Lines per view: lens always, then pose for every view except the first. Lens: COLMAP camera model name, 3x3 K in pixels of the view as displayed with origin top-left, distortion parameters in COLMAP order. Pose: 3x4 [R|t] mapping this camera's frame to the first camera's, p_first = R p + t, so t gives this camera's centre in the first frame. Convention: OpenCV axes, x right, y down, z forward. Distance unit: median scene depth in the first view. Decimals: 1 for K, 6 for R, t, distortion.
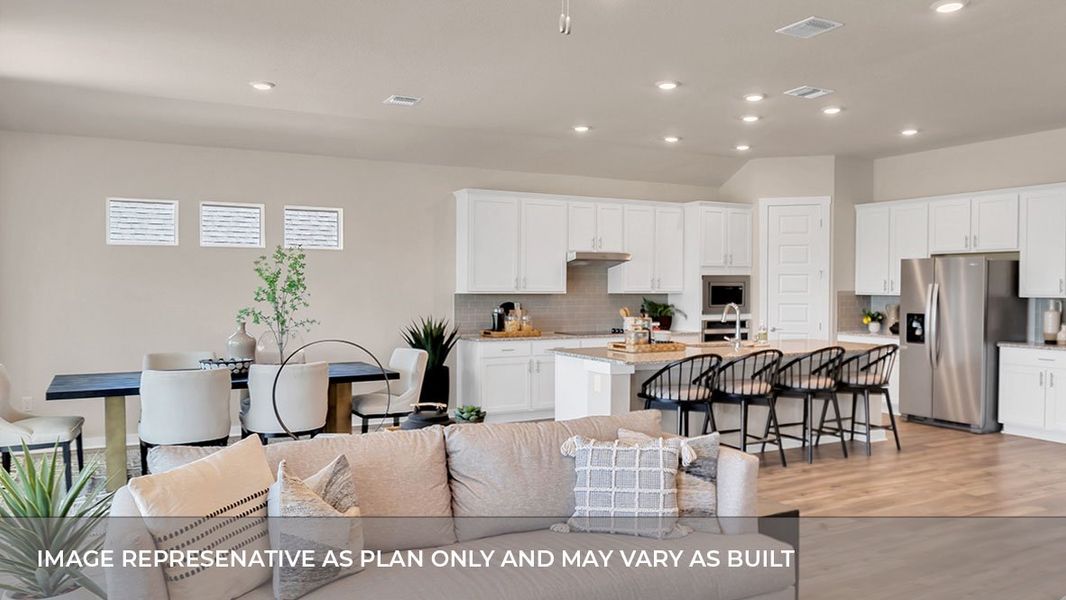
lens RADIAL K [[790.7, 0, 535.9], [0, 790.7, 319.1], [0, 0, 1]] dist [-0.005653, -0.002054]
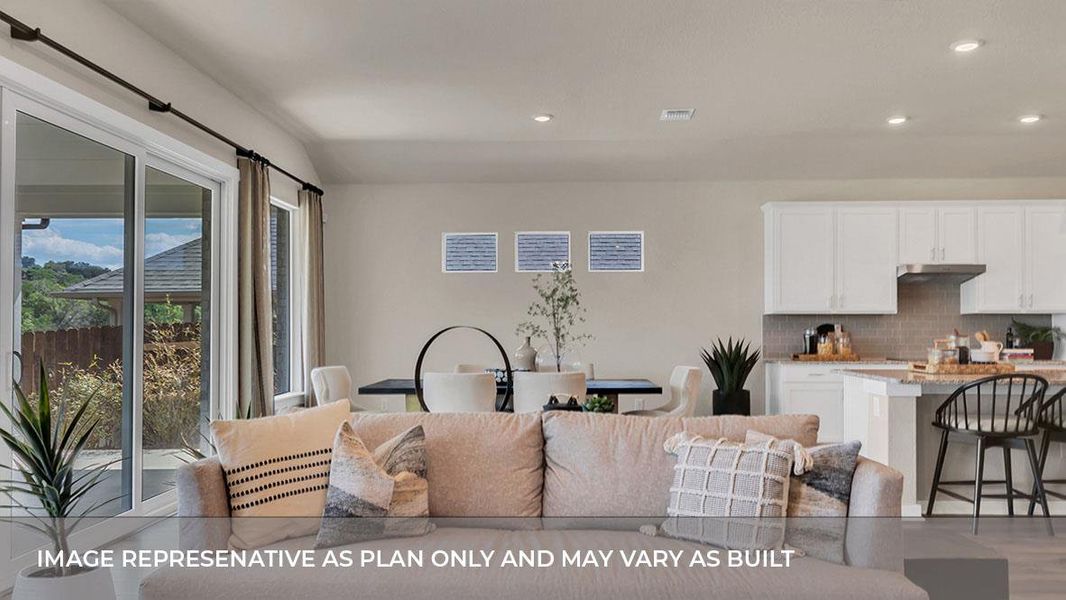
lens RADIAL K [[779.4, 0, 533.3], [0, 779.4, 336.9], [0, 0, 1]] dist [-0.002823, -0.000518]
pose [[0.859223, 0.000273, -0.511602, 0.145006], [-0.017897, 0.999404, -0.029523, 0.028510], [0.511289, 0.034523, 0.858715, 0.063671]]
